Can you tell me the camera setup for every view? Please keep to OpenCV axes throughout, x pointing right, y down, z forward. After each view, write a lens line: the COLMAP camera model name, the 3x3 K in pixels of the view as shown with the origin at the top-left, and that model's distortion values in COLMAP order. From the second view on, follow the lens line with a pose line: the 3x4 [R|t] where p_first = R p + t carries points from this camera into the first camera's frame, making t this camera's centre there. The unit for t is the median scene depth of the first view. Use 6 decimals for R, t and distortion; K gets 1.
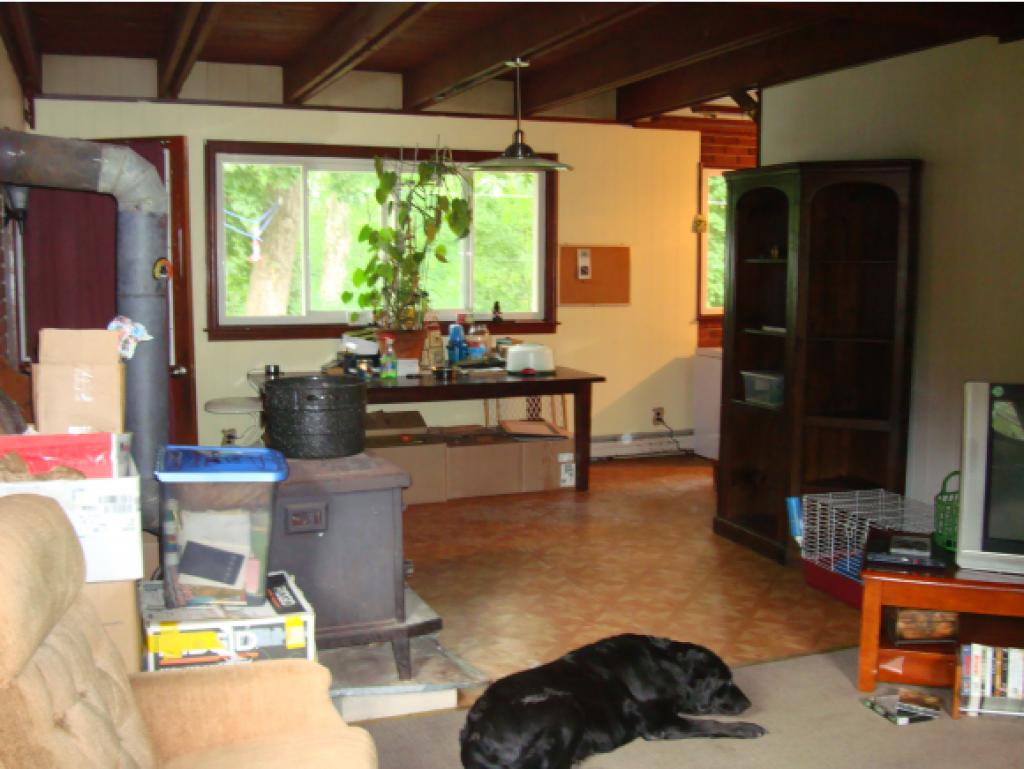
lens RADIAL K [[1076.6, 0, 512.0], [0, 1076.6, 384.5], [0, 0, 1]] dist [-0.122223, -0.030083]
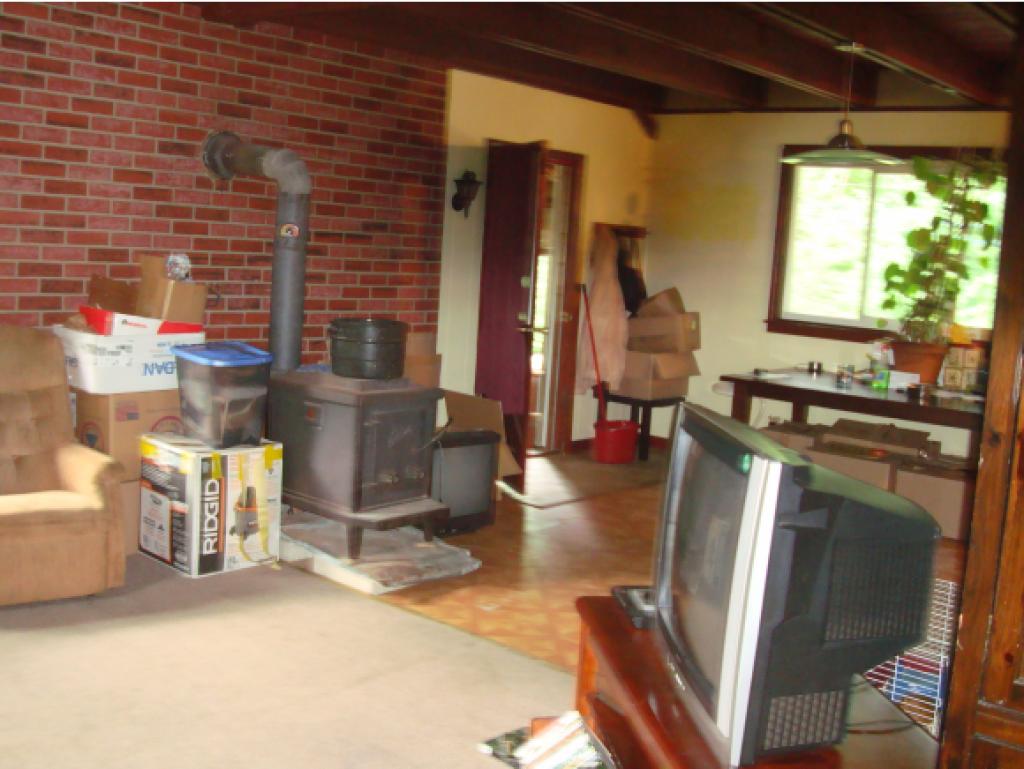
lens RADIAL K [[1076.6, 0, 512.0], [0, 1076.6, 384.5], [0, 0, 1]] dist [-0.122223, -0.030083]
pose [[0.479038, 0.141806, -0.866264, 0.533715], [-0.159277, 0.984525, 0.073086, -0.026029], [0.863223, 0.102965, 0.494211, 0.251495]]
